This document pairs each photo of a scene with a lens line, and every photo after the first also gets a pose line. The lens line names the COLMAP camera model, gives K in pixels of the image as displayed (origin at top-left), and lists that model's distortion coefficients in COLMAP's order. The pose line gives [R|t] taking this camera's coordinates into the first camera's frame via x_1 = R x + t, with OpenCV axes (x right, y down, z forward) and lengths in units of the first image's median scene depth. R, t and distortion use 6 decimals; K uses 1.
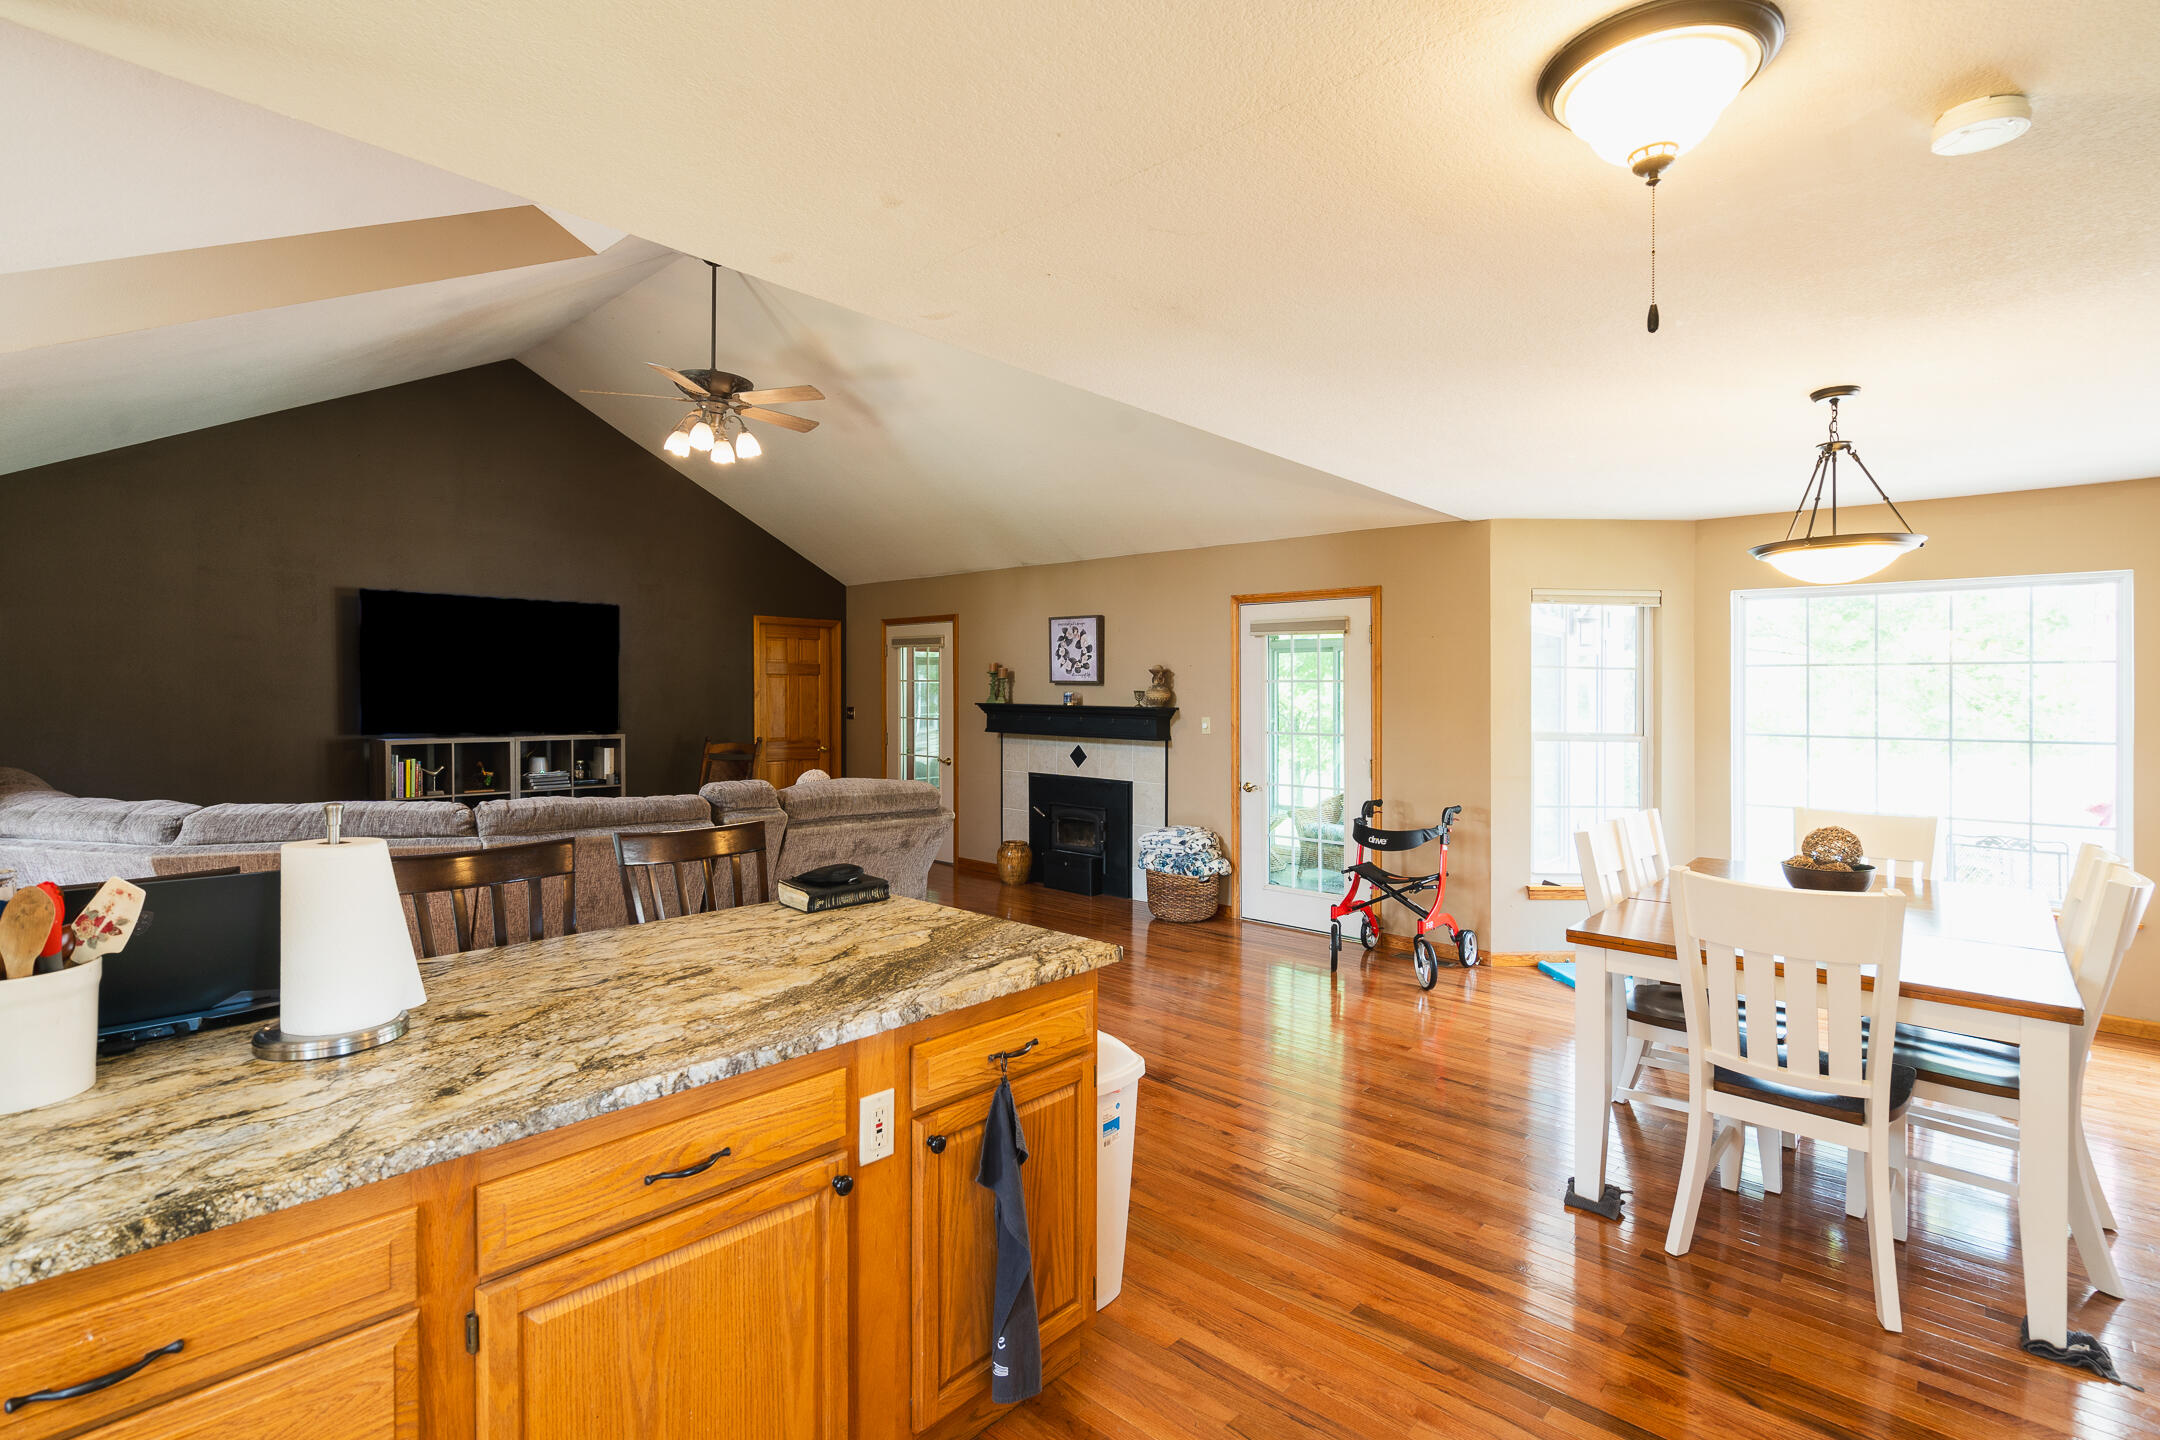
lens RADIAL K [[1001.8, 0, 1034.3], [0, 1001.8, 695.4], [0, 0, 1]] dist [-0.008496, 0.003882]
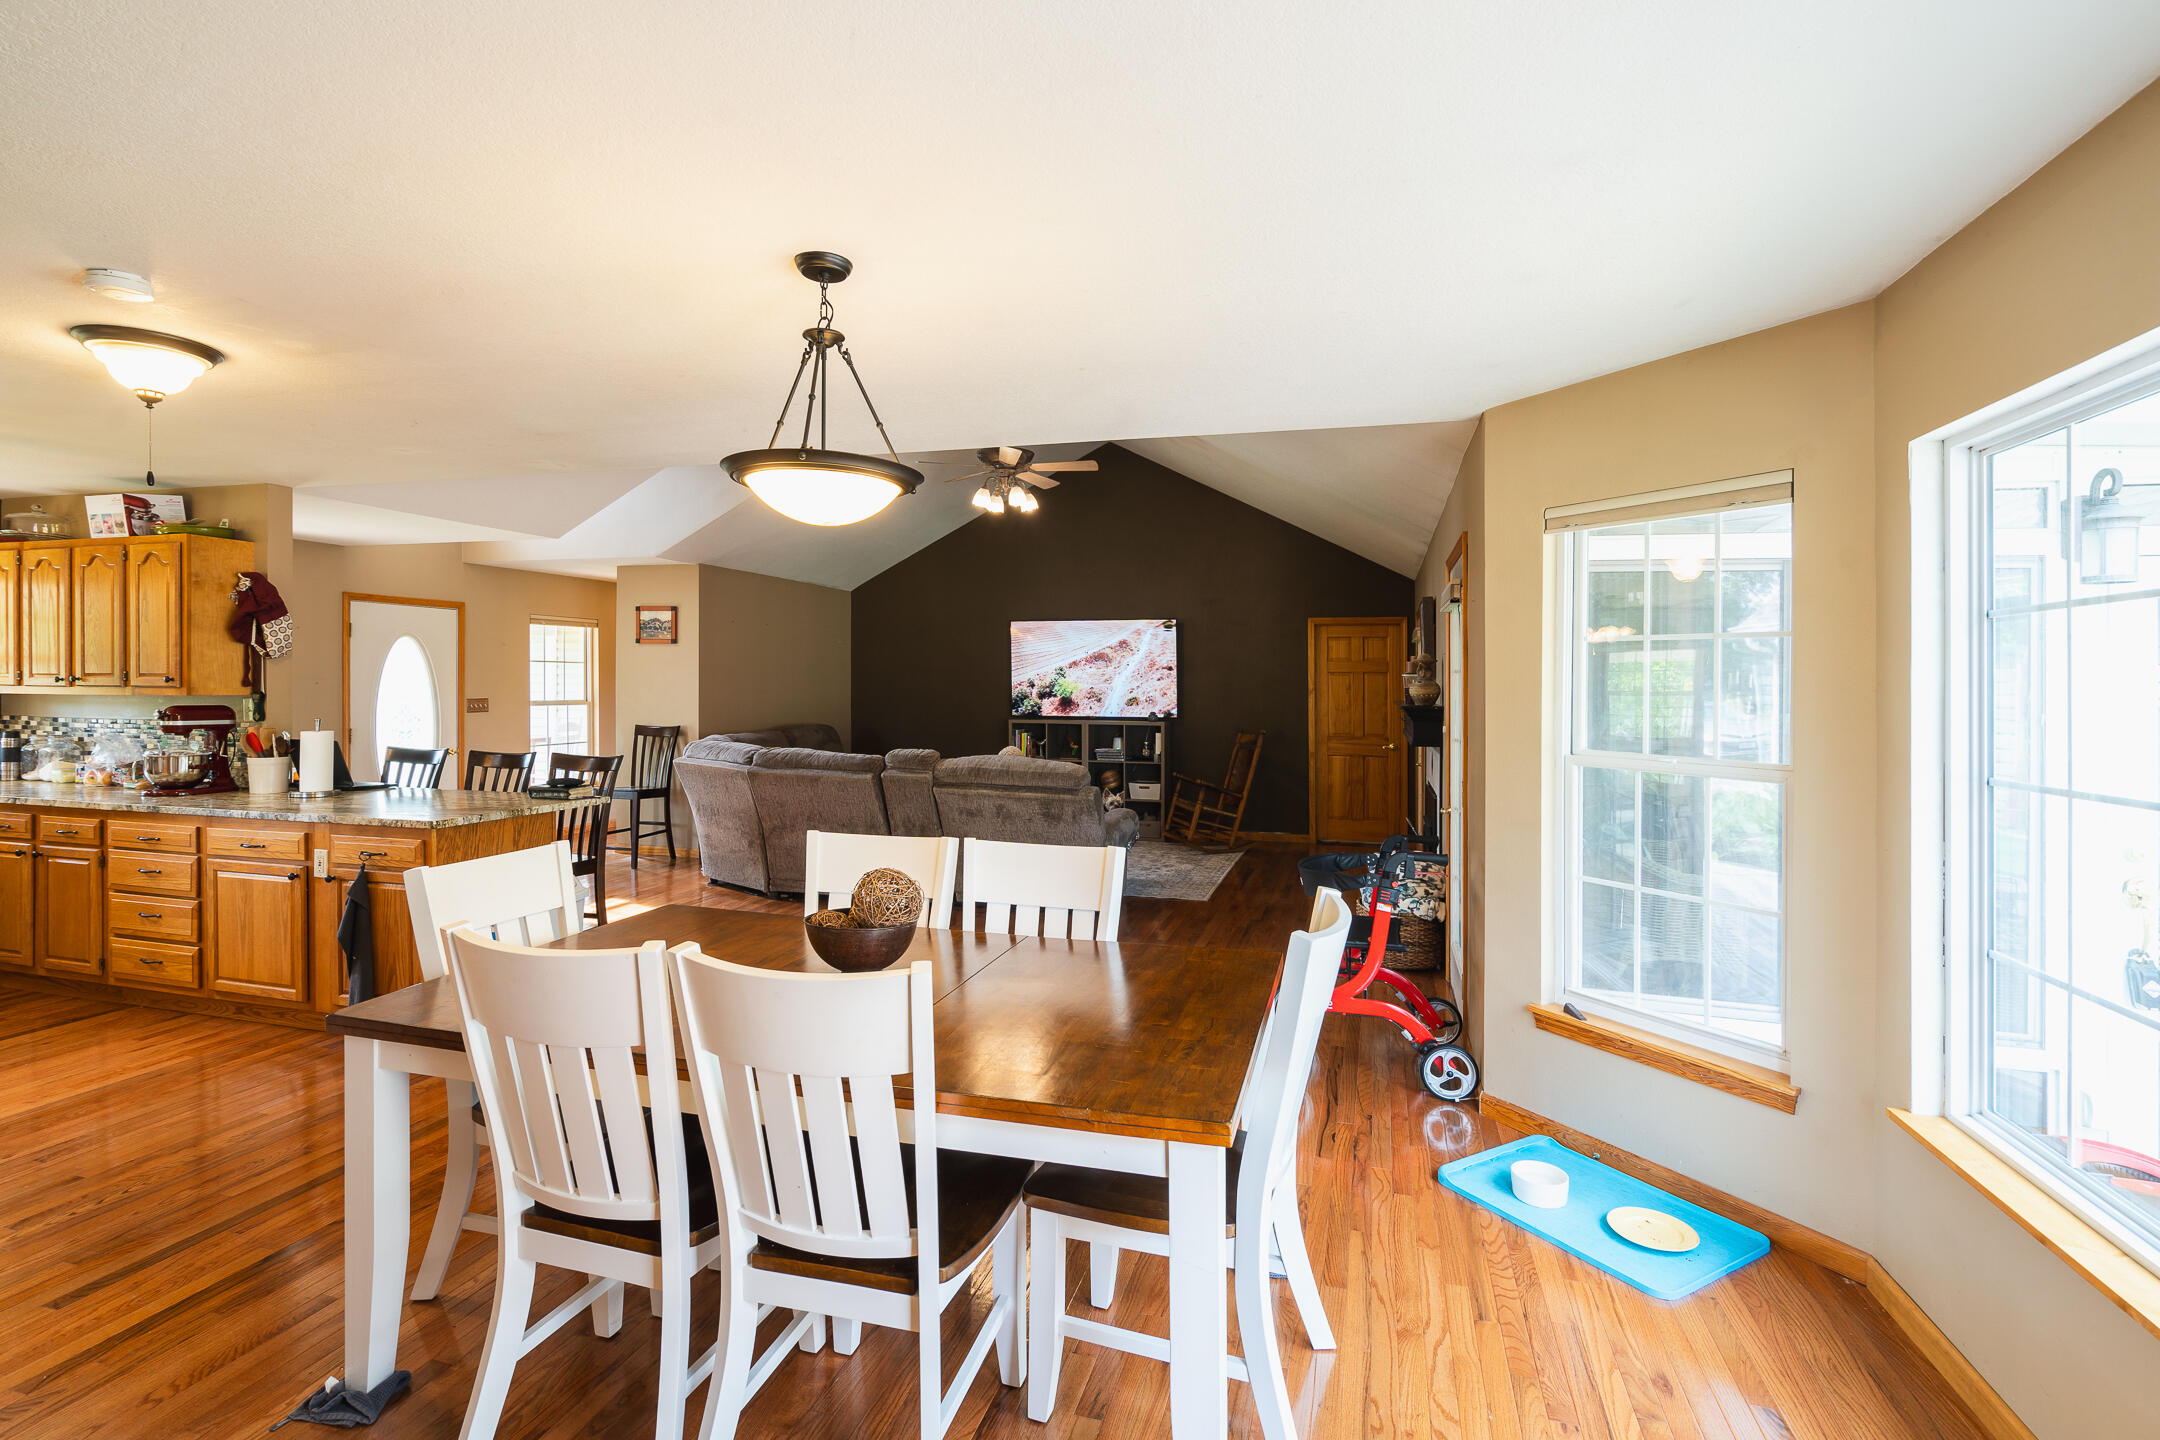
lens RADIAL K [[1001.8, 0, 1099.7], [0, 1001.8, 703.0], [0, 0, 1]] dist [-0.008496, 0.003882]
pose [[0.473676, 0.013377, -0.880597, 0.712376], [-0.007992, 0.999909, 0.010891, 0.002773], [0.880663, 0.001879, 0.473740, 0.383587]]
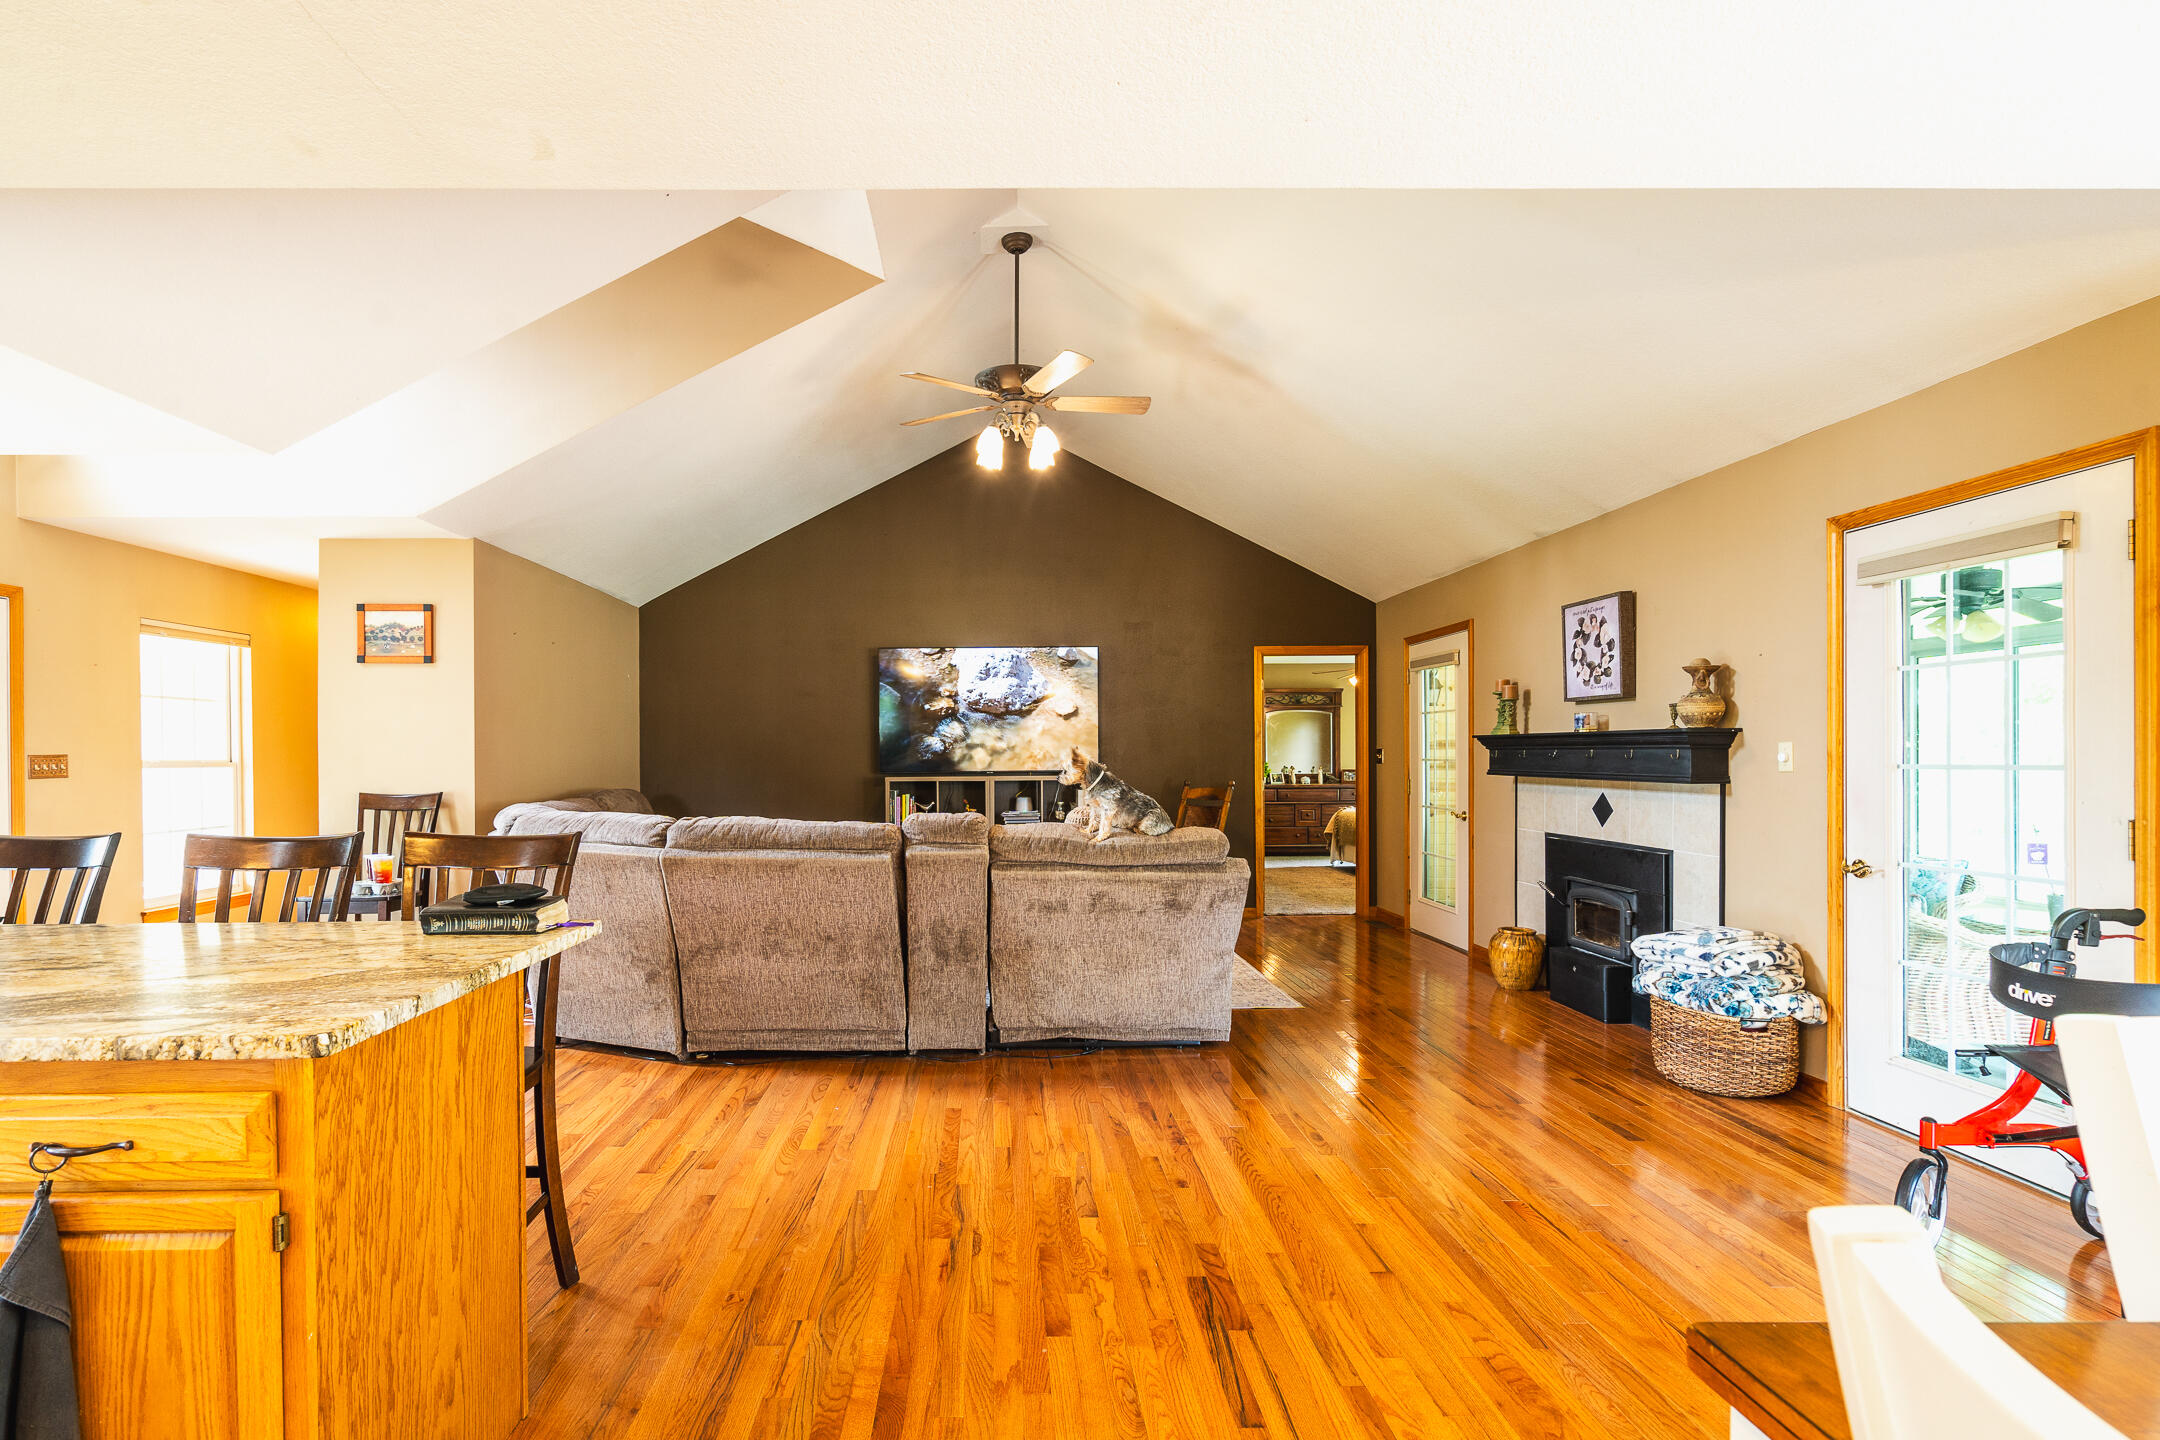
lens RADIAL K [[1001.8, 0, 1006.0], [0, 1001.8, 764.6], [0, 0, 1]] dist [-0.008496, 0.003882]
pose [[0.702489, -0.005464, -0.711674, 0.255929], [0.008706, 0.999962, 0.000917, 0.029237], [0.711642, -0.006840, 0.702509, 0.277978]]
